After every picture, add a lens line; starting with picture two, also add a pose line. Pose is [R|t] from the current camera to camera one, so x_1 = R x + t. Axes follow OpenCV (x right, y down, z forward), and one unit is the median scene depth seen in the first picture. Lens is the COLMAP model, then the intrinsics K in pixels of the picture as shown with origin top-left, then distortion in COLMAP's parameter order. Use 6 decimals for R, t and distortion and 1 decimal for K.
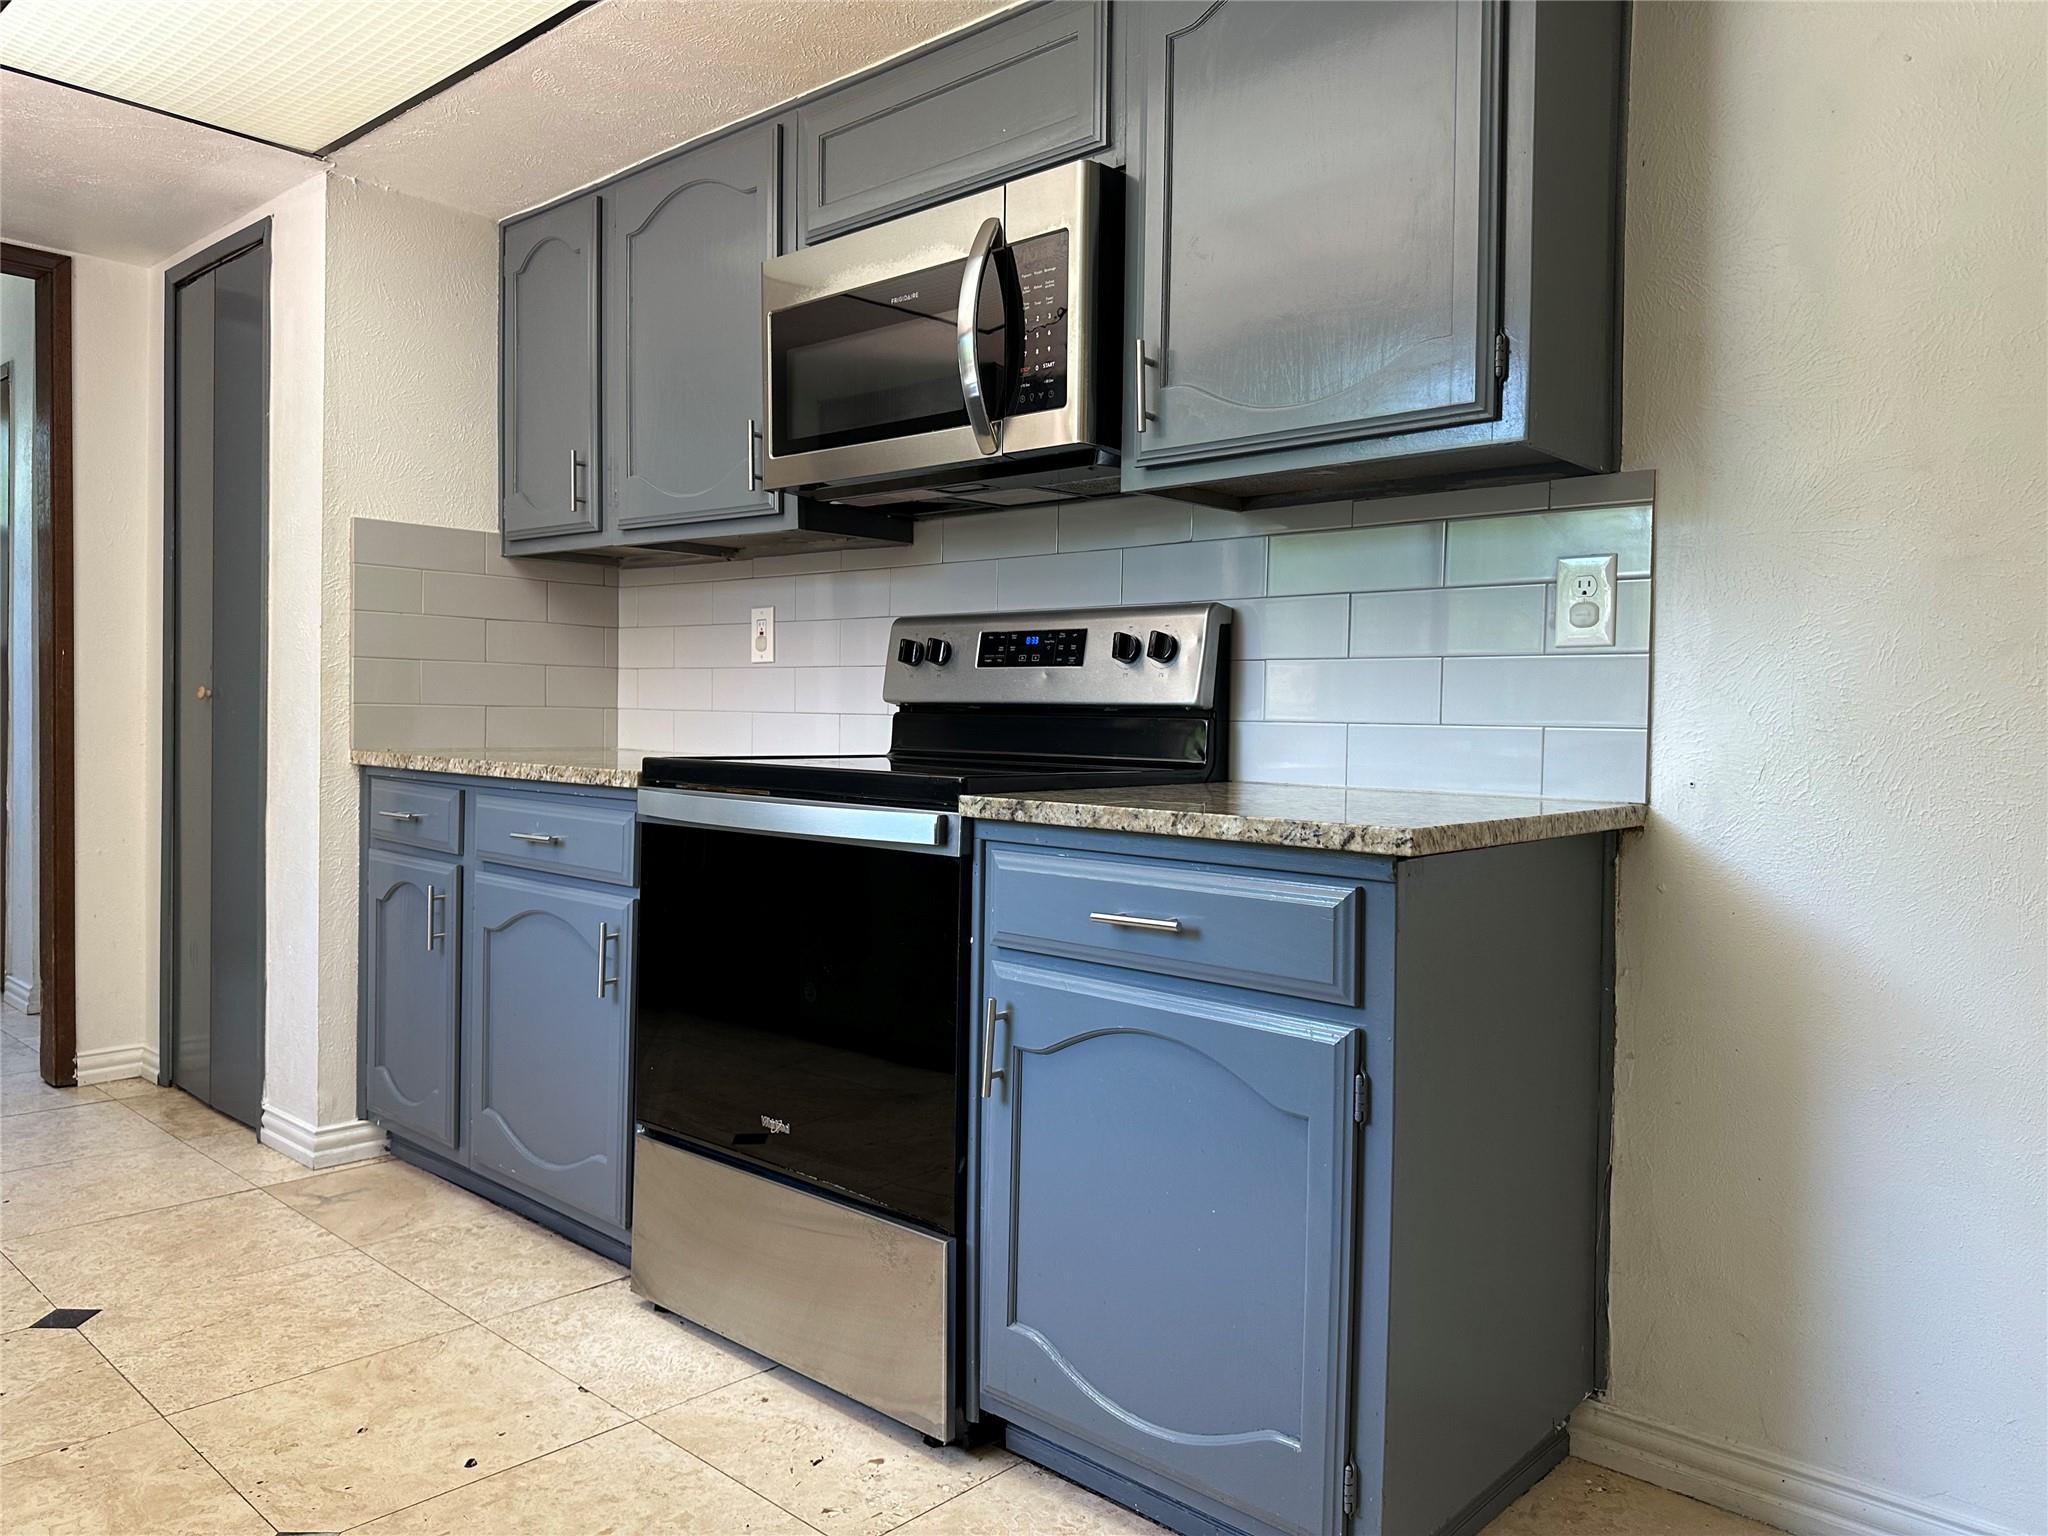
lens RADIAL K [[1467.4, 0, 1021.8], [0, 1467.4, 754.9], [0, 0, 1]] dist [0.003691, 0.000580]
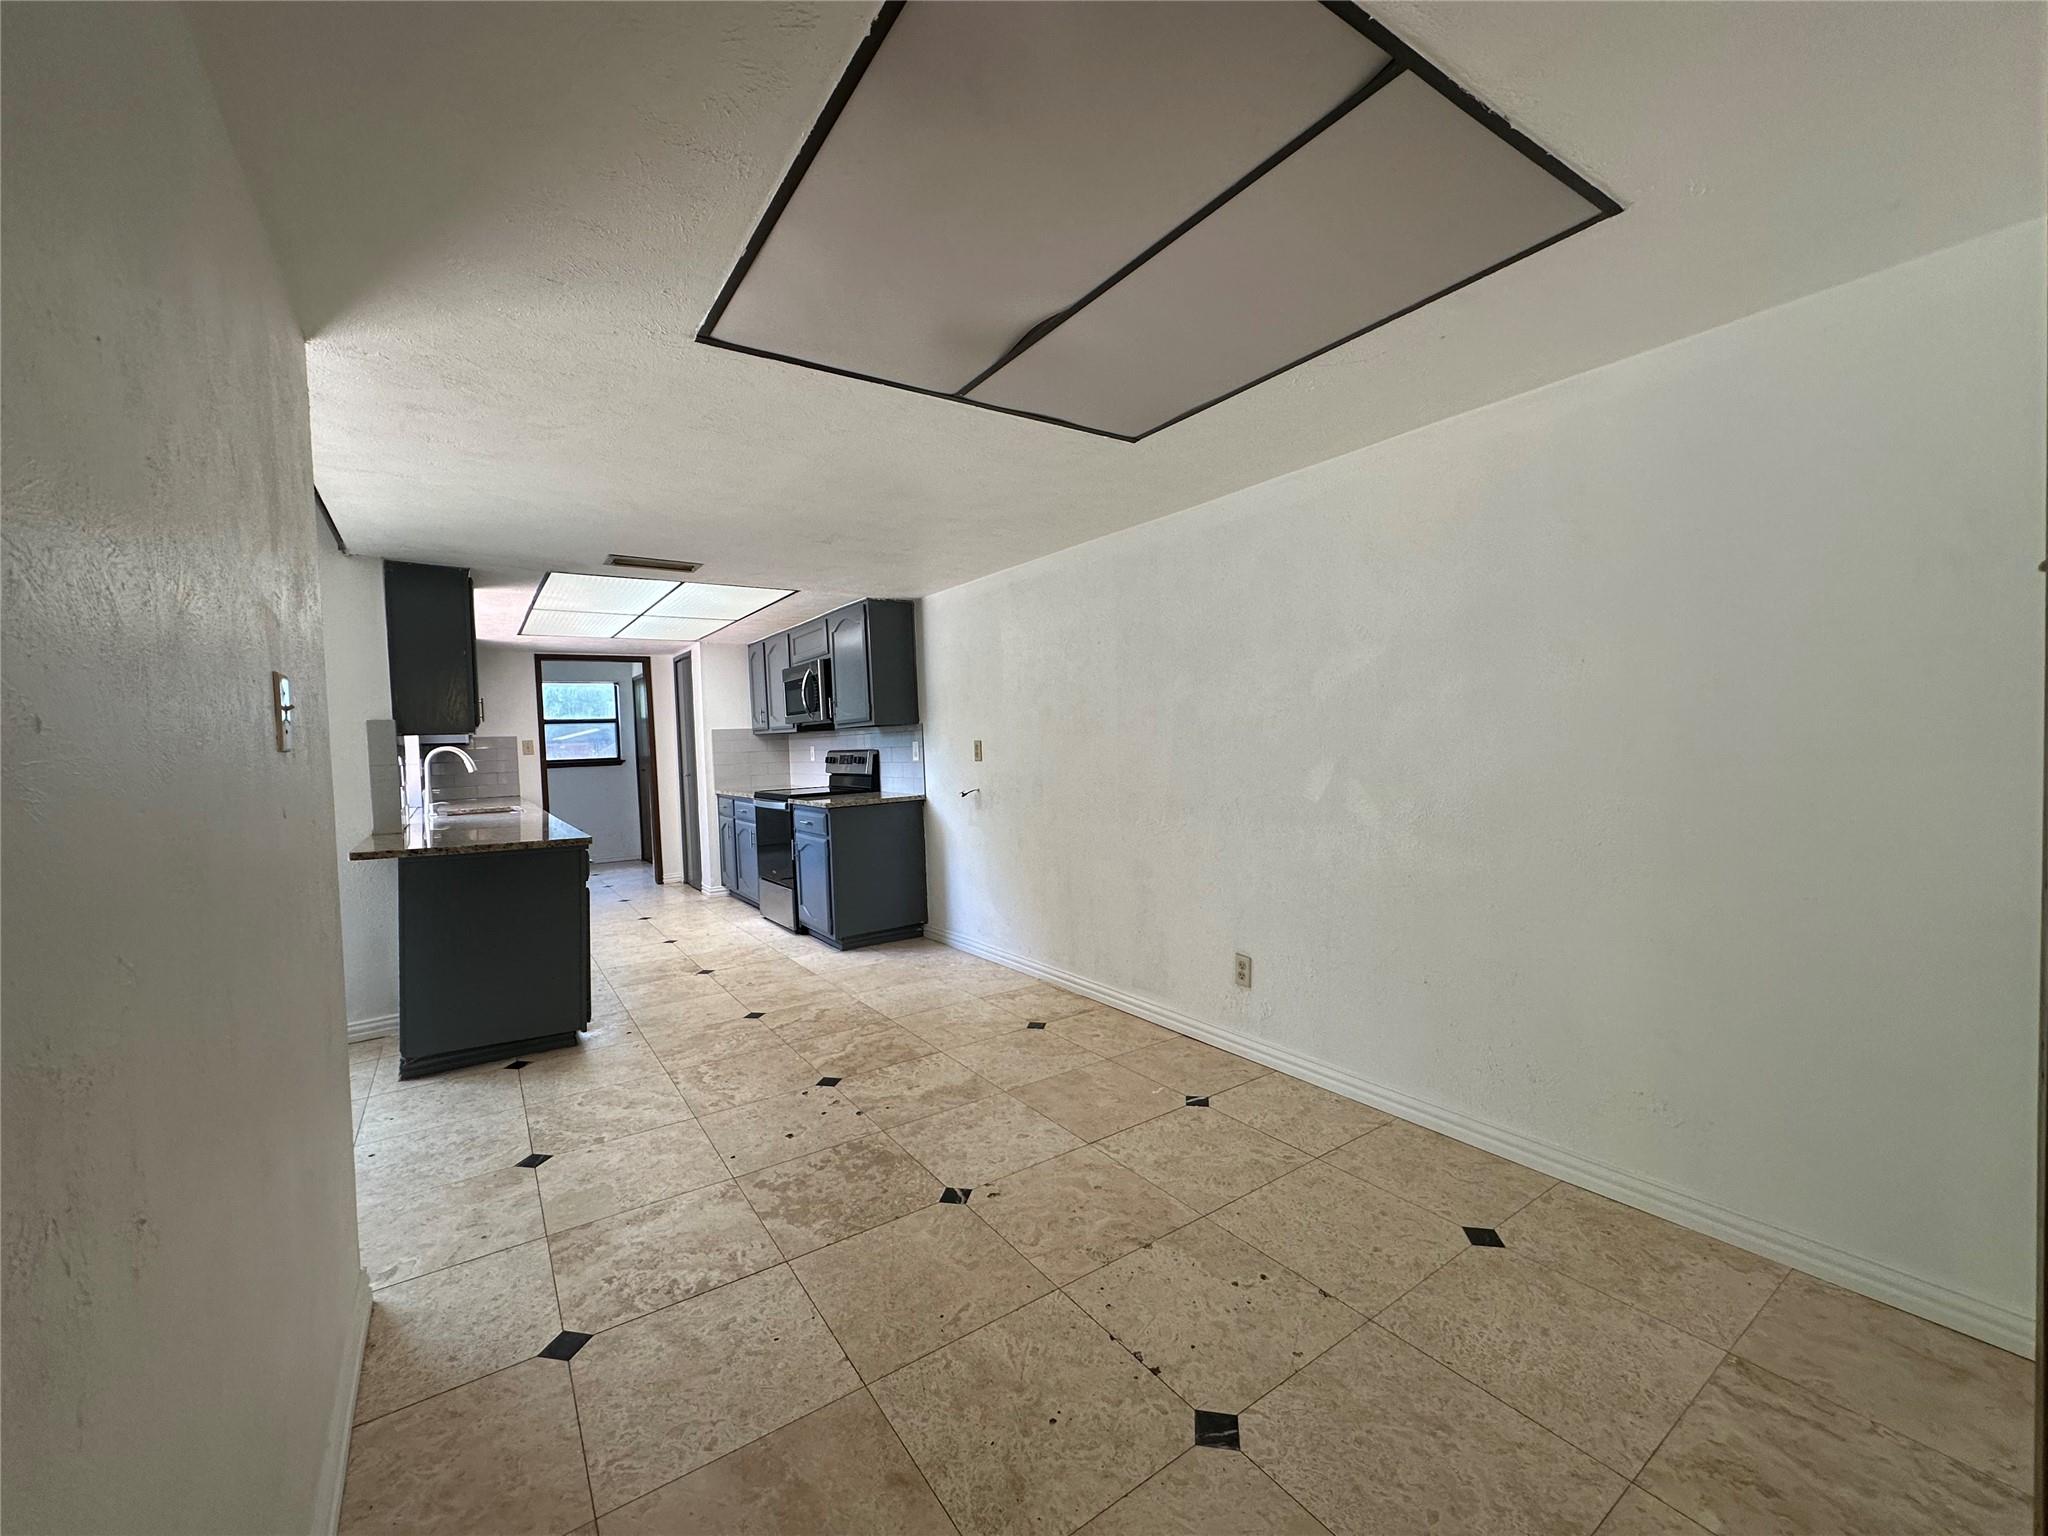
lens RADIAL K [[823.5, 0, 1026.7], [0, 823.5, 777.0], [0, 0, 1]] dist [0.000331, 0.000003]
pose [[0.973460, -0.043365, -0.224712, 0.933117], [0.047625, 0.998773, 0.013571, -0.031185], [0.223847, -0.023913, 0.974331, -1.034677]]
